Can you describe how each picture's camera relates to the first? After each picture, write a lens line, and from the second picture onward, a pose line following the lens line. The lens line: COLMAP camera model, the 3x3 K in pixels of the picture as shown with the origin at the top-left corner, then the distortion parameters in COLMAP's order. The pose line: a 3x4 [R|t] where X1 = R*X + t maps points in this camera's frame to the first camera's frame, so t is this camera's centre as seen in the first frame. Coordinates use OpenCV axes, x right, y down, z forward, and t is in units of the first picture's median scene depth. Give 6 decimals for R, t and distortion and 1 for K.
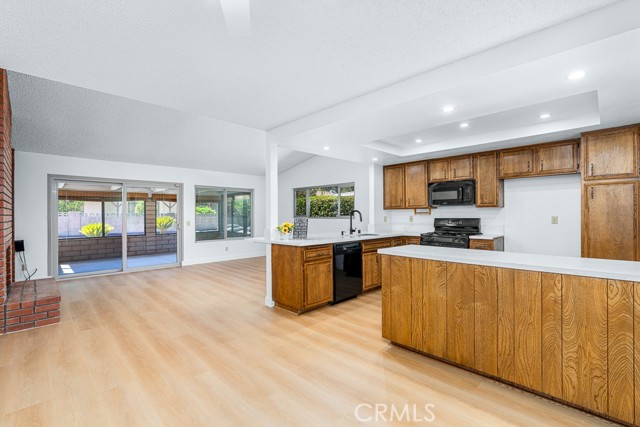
lens RADIAL K [[290.8, 0, 319.5], [0, 290.8, 216.0], [0, 0, 1]] dist [-0.007832, 0.000035]
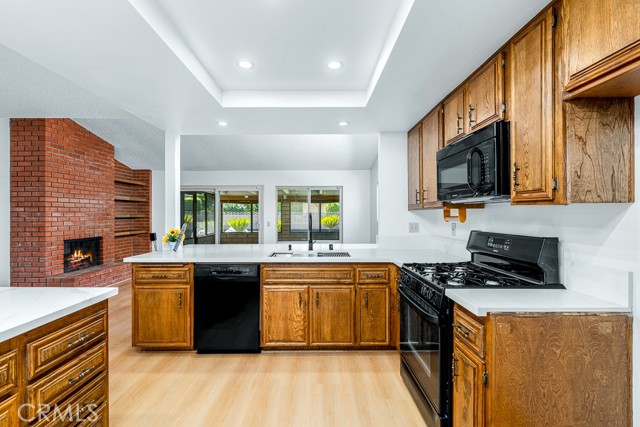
lens RADIAL K [[290.8, 0, 318.8], [0, 290.8, 212.5], [0, 0, 1]] dist [-0.007832, 0.000035]
pose [[0.714294, 0.000840, -0.699846, 0.568675], [-0.005849, 0.999972, -0.004769, -0.016371], [0.699822, 0.007500, 0.714278, 0.561857]]
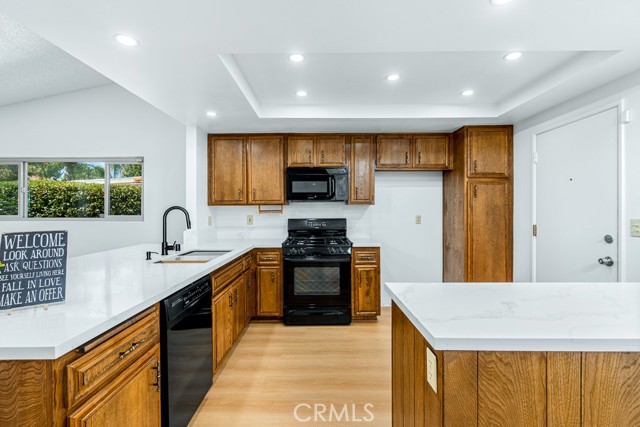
lens RADIAL K [[290.8, 0, 322.4], [0, 290.8, 208.0], [0, 0, 1]] dist [-0.007832, 0.000035]
pose [[0.702087, 0.009108, 0.712033, -0.052482], [0.002254, 0.999885, -0.015013, -0.008500], [-0.712088, 0.012145, 0.701986, 0.469768]]
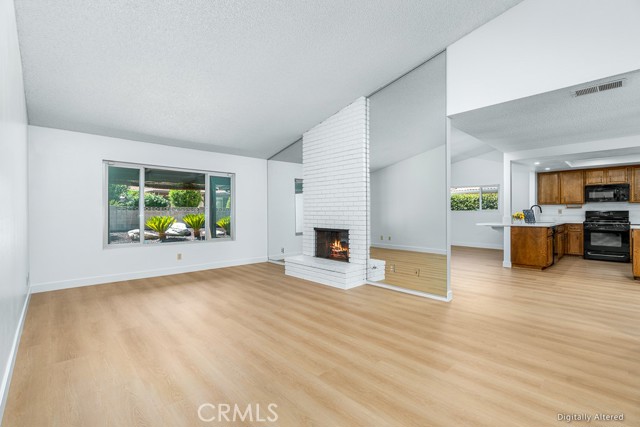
lens RADIAL K [[290.8, 0, 317.2], [0, 290.8, 213.4], [0, 0, 1]] dist [-0.007832, 0.000035]
pose [[0.999416, 0.004792, -0.033840, -0.878892], [-0.004712, 0.999986, 0.002428, 0.022442], [0.033851, -0.002267, 0.999424, -0.436320]]
